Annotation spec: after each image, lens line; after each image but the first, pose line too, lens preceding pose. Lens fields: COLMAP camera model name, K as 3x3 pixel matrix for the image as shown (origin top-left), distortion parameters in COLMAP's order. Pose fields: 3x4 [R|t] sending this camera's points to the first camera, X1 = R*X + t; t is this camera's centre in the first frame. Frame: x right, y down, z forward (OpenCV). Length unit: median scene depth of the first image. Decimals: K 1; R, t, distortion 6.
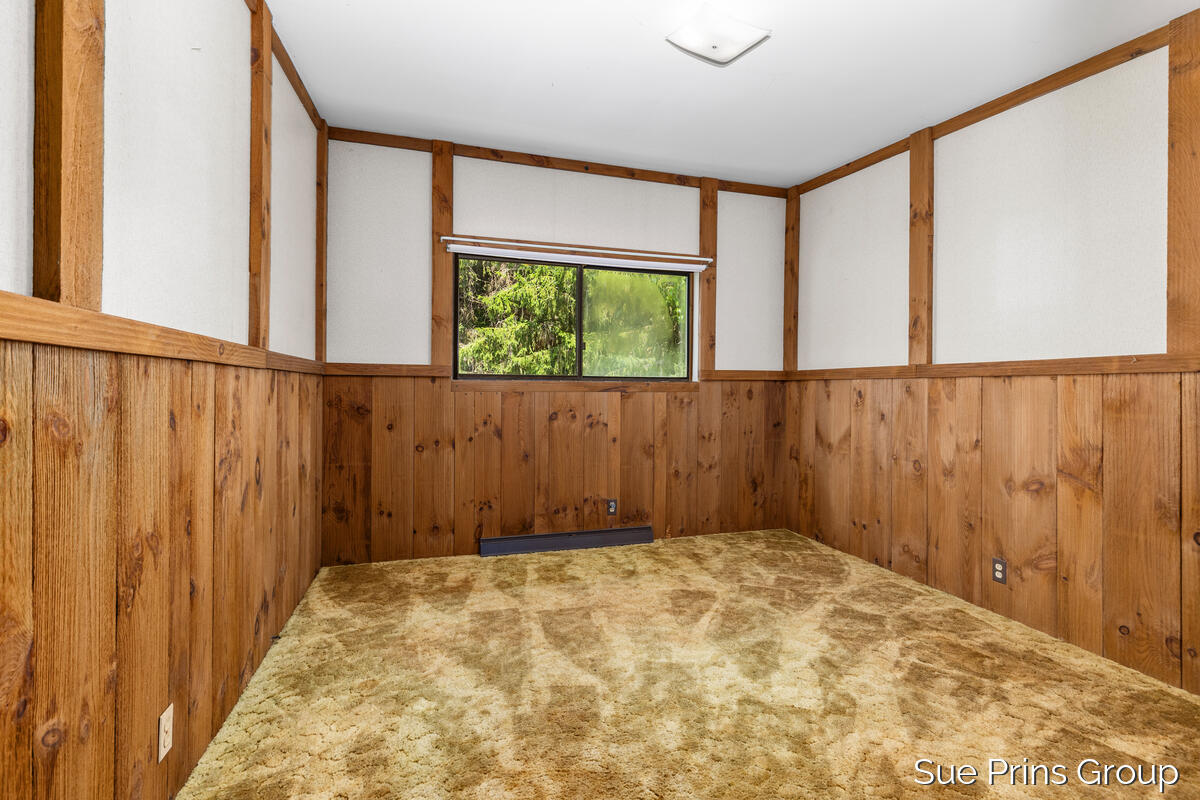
lens RADIAL K [[555.4, 0, 603.0], [0, 555.4, 386.5], [0, 0, 1]] dist [-0.000096, 0.000041]
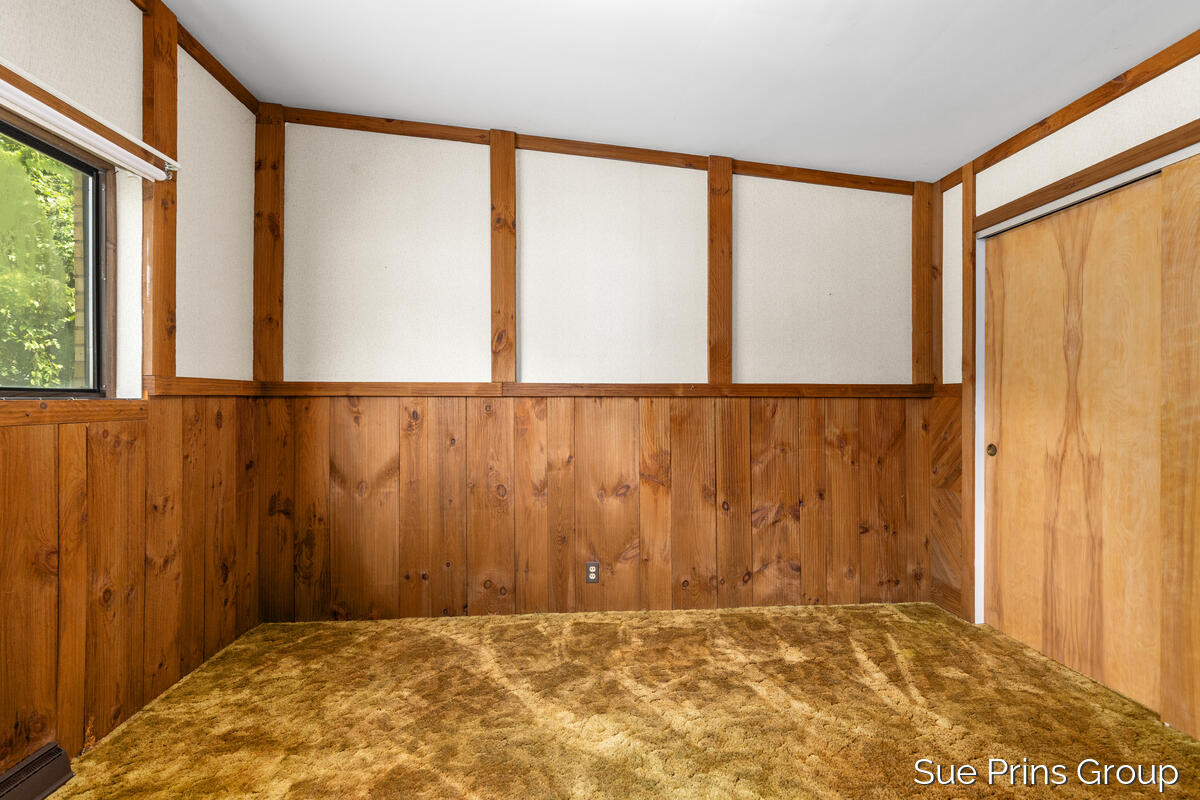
lens RADIAL K [[545.1, 0, 608.0], [0, 545.1, 402.3], [0, 0, 1]] dist [0.000470, -0.000193]
pose [[0.205322, -0.007601, 0.978665, -0.286559], [-0.002642, 0.999962, 0.008321, -0.013559], [-0.978691, -0.004294, 0.205295, 0.631320]]
